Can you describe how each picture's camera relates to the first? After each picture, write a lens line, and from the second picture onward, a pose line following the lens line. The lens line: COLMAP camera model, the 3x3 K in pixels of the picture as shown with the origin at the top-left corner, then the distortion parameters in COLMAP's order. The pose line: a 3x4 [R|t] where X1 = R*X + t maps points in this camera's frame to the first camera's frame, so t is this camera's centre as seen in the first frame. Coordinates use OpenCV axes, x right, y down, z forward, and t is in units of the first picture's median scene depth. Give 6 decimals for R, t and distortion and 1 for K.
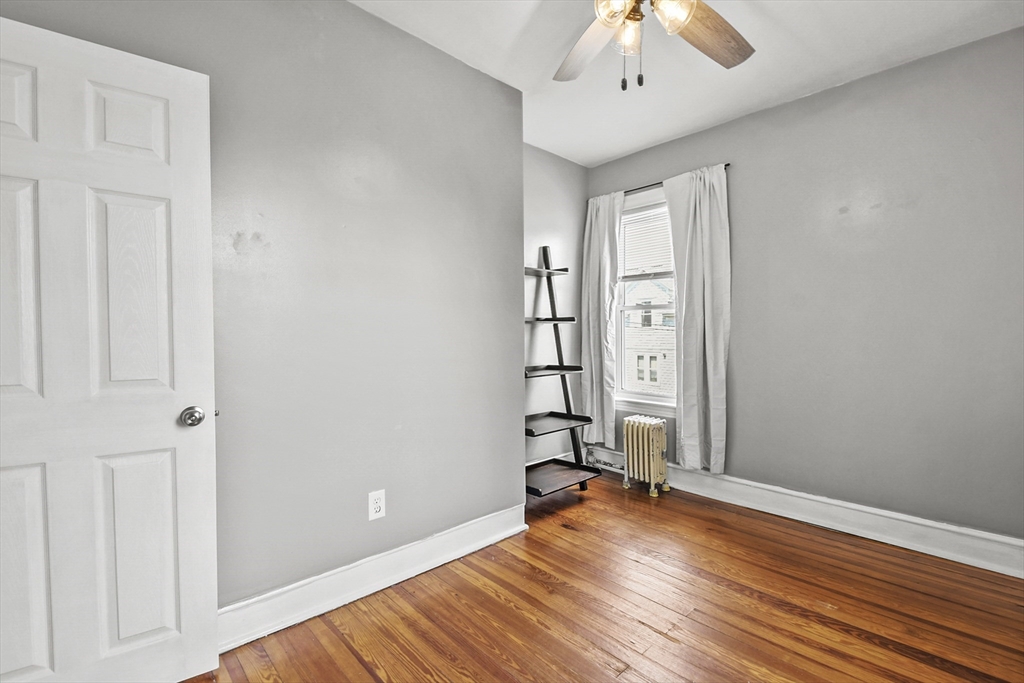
lens RADIAL K [[450.6, 0, 514.8], [0, 450.6, 342.7], [0, 0, 1]] dist [0.010528, -0.010980]
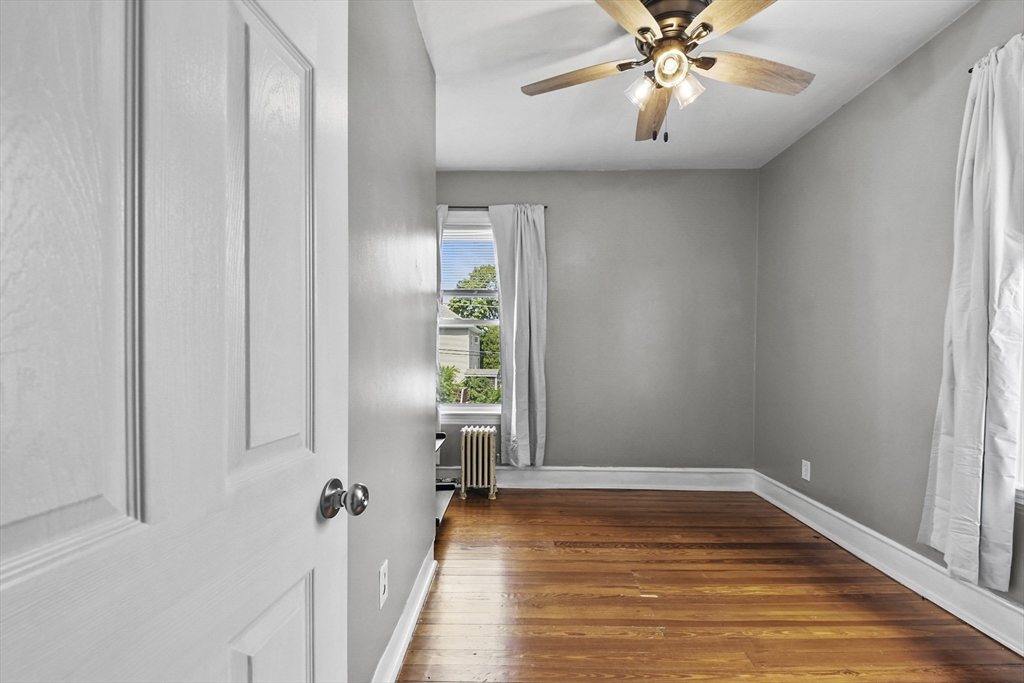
lens RADIAL K [[450.6, 0, 516.0], [0, 450.6, 352.0], [0, 0, 1]] dist [0.010528, -0.010980]
pose [[0.696287, -0.001403, 0.717762, -0.512229], [0.007232, 0.999961, -0.005061, -0.003331], [-0.717727, 0.008715, 0.696270, 0.259984]]
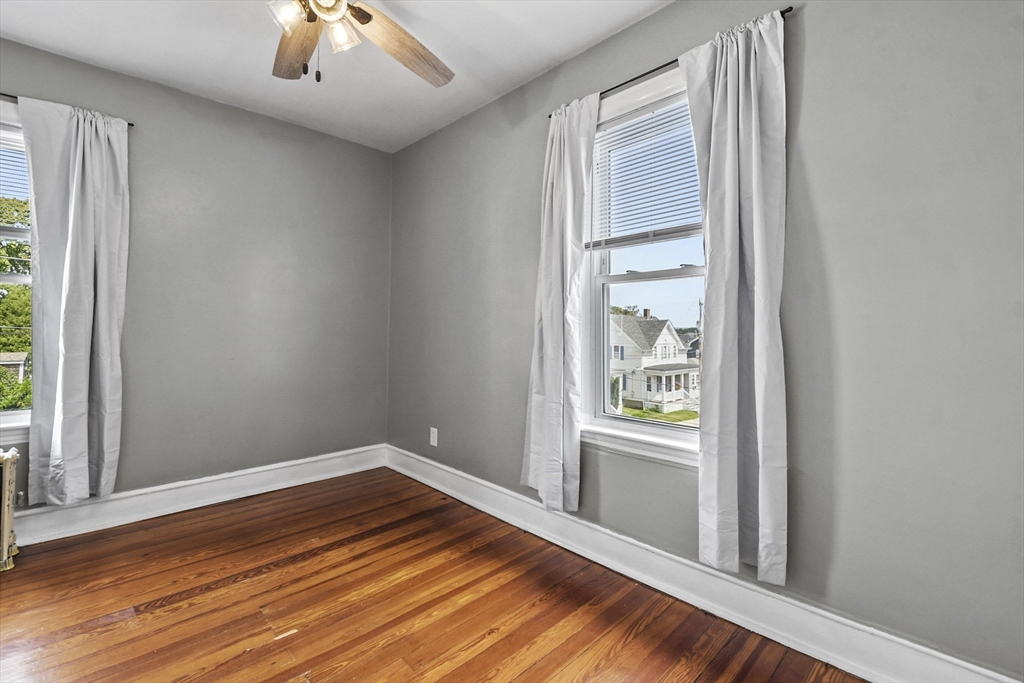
lens RADIAL K [[450.6, 0, 501.8], [0, 450.6, 310.1], [0, 0, 1]] dist [0.010528, -0.010980]
pose [[-0.000075, 0.037077, 0.999312, -0.427761], [0.007182, 0.999287, -0.037075, -0.005456], [-0.999974, 0.007174, -0.000342, 0.344013]]
